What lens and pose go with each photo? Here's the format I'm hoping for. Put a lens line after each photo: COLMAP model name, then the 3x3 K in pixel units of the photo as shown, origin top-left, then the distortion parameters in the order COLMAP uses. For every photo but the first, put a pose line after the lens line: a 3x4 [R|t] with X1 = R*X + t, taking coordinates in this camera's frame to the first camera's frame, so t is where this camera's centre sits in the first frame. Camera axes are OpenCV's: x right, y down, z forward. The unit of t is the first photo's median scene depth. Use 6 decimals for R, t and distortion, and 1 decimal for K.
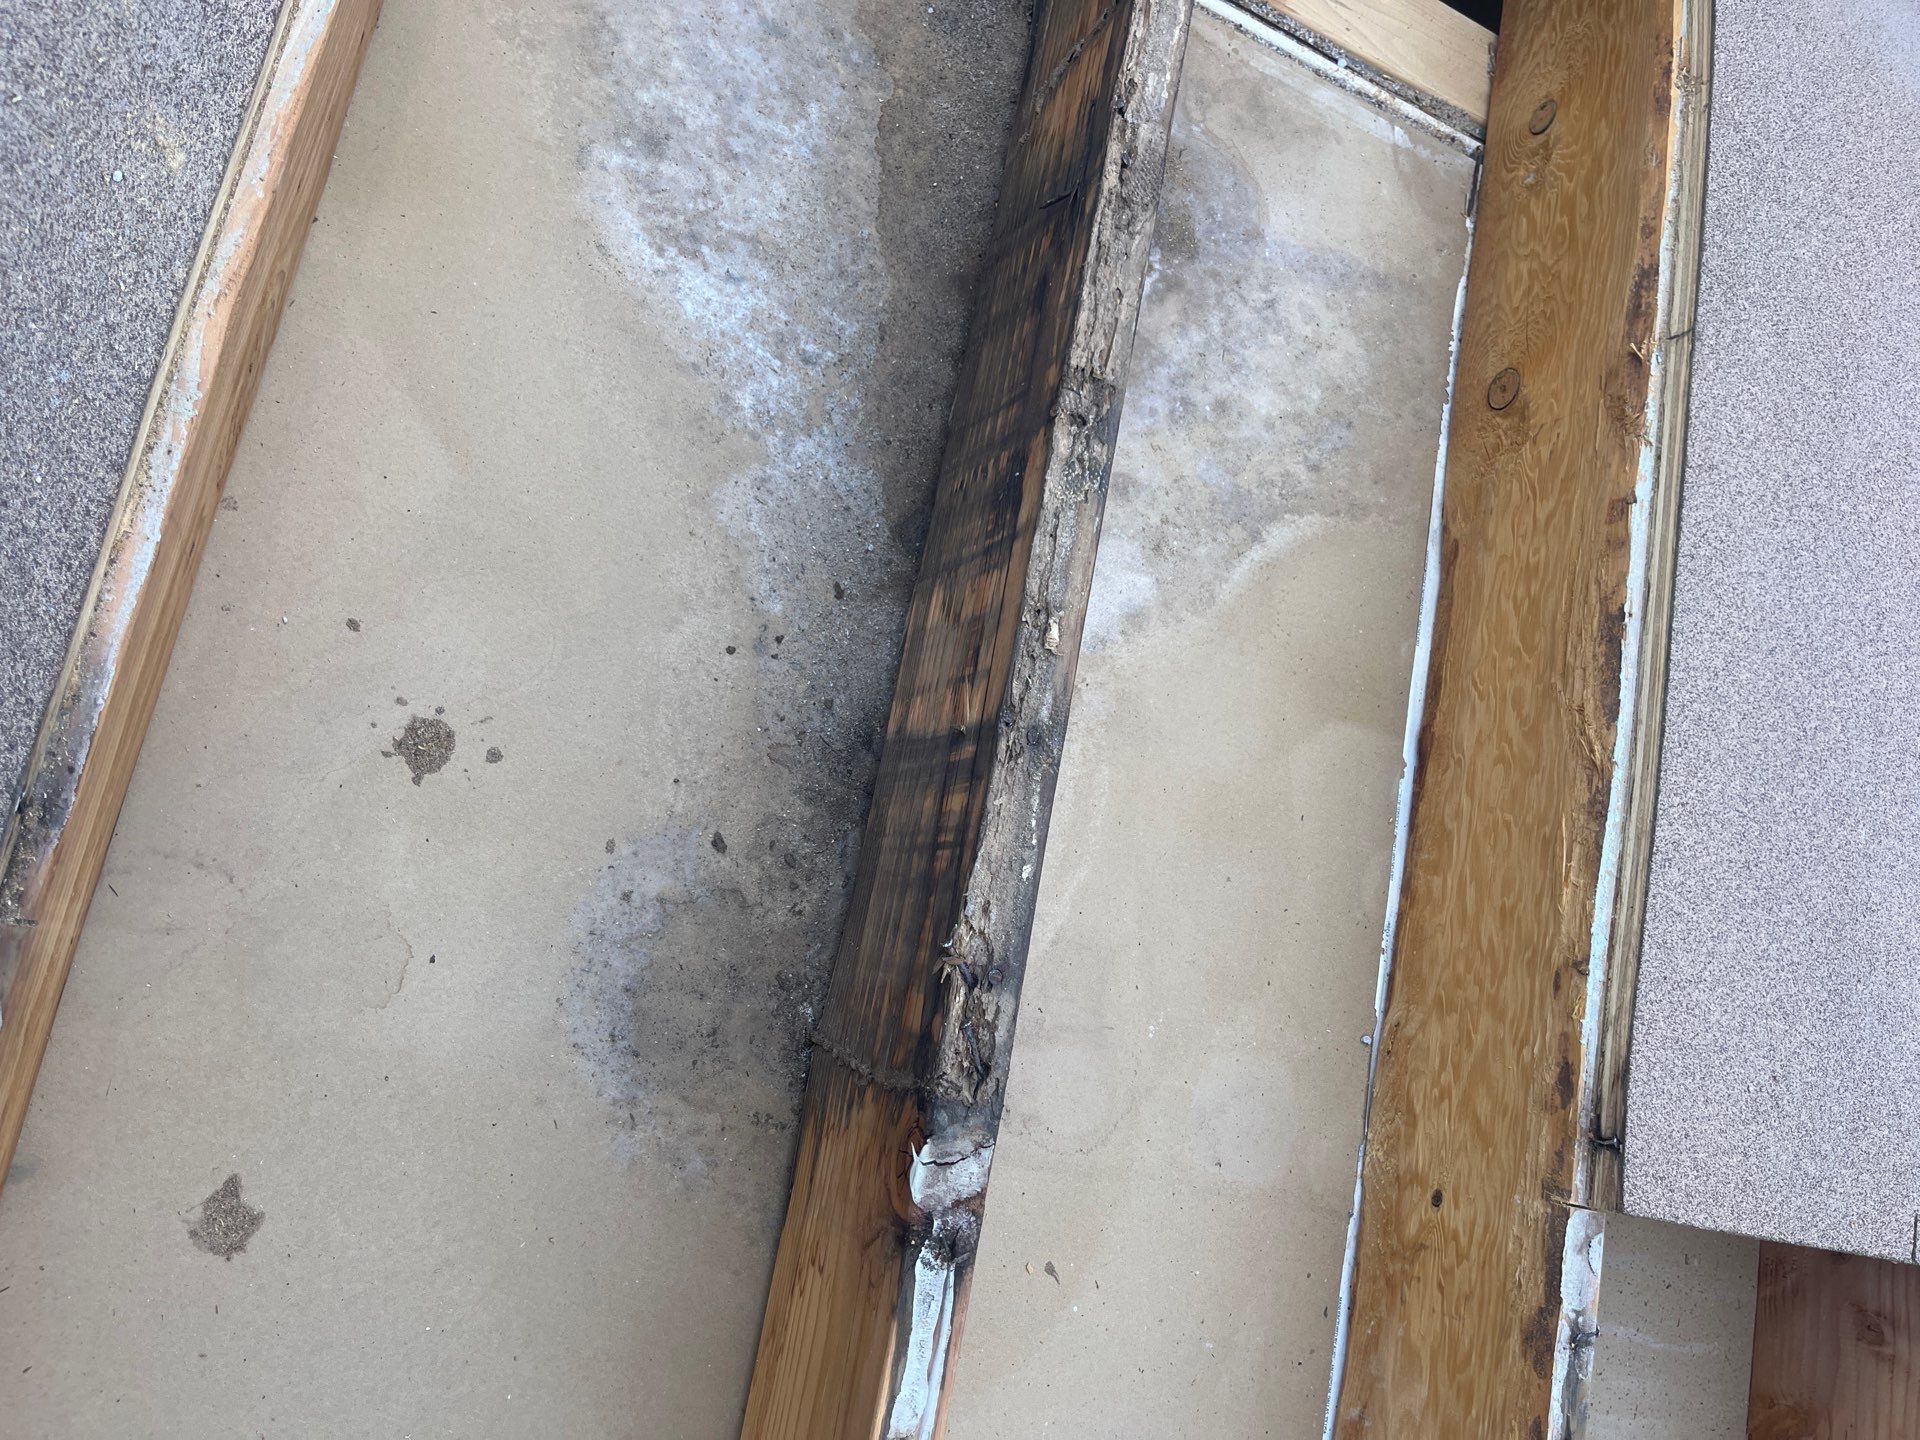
lens RADIAL K [[1426.2, 0, 960.0], [0, 1426.2, 720.0], [0, 0, 1]] dist [0.076706, -0.101160]
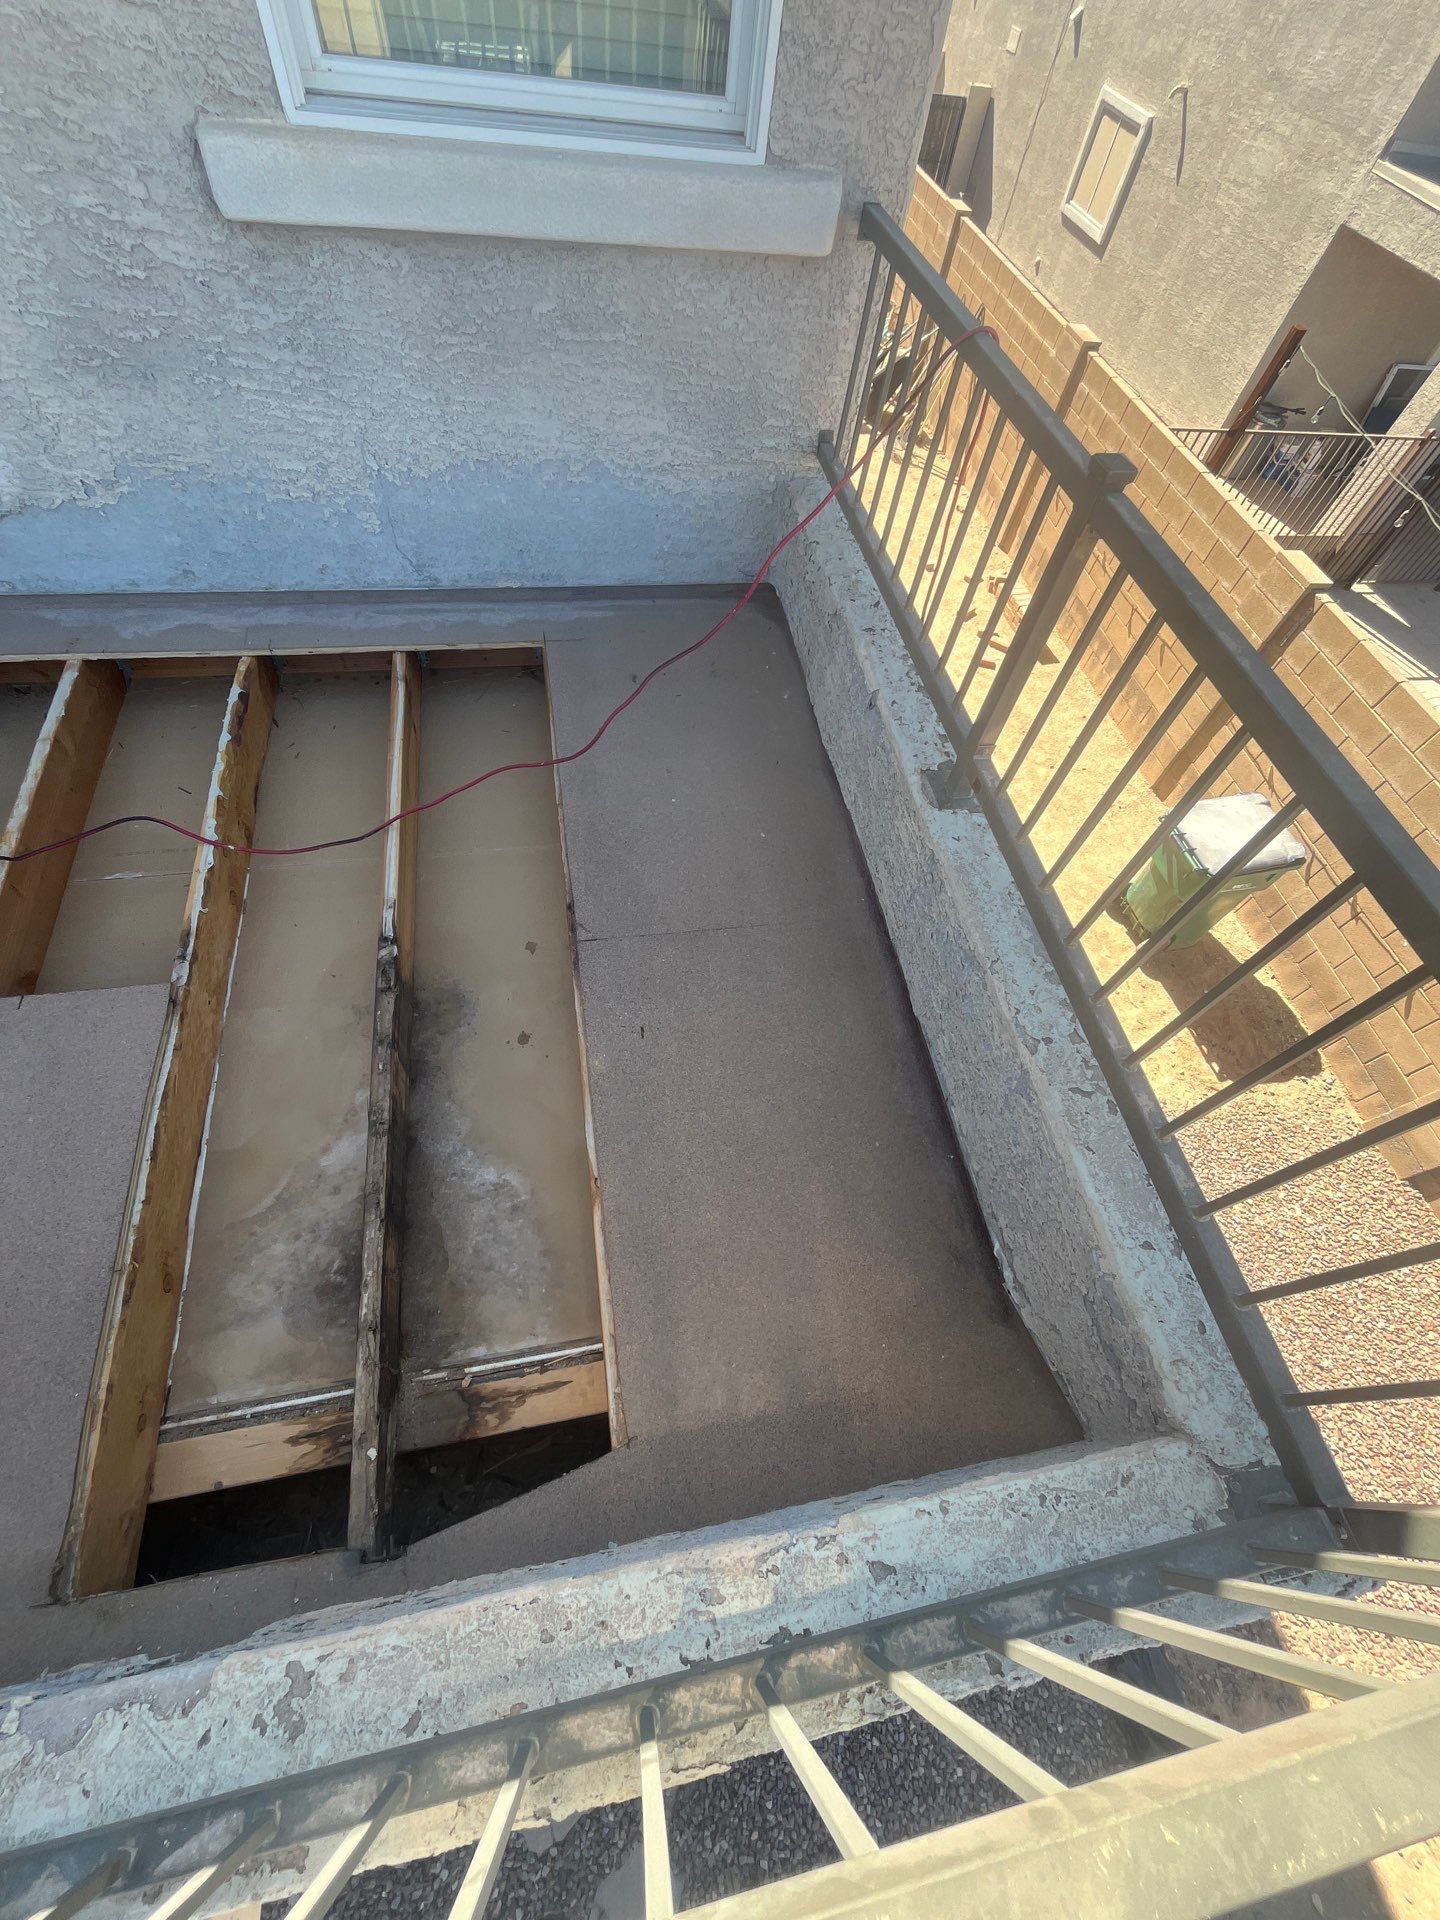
lens RADIAL K [[790.2, 0, 720.0], [0, 790.2, 960.0], [0, 0, 1]] dist [-0.004296, 0.000328]
pose [[-0.795818, 0.023416, -0.605083, 0.511501], [-0.422323, -0.737573, 0.526906, -1.122690], [-0.433955, 0.674861, 0.596863, -0.729399]]
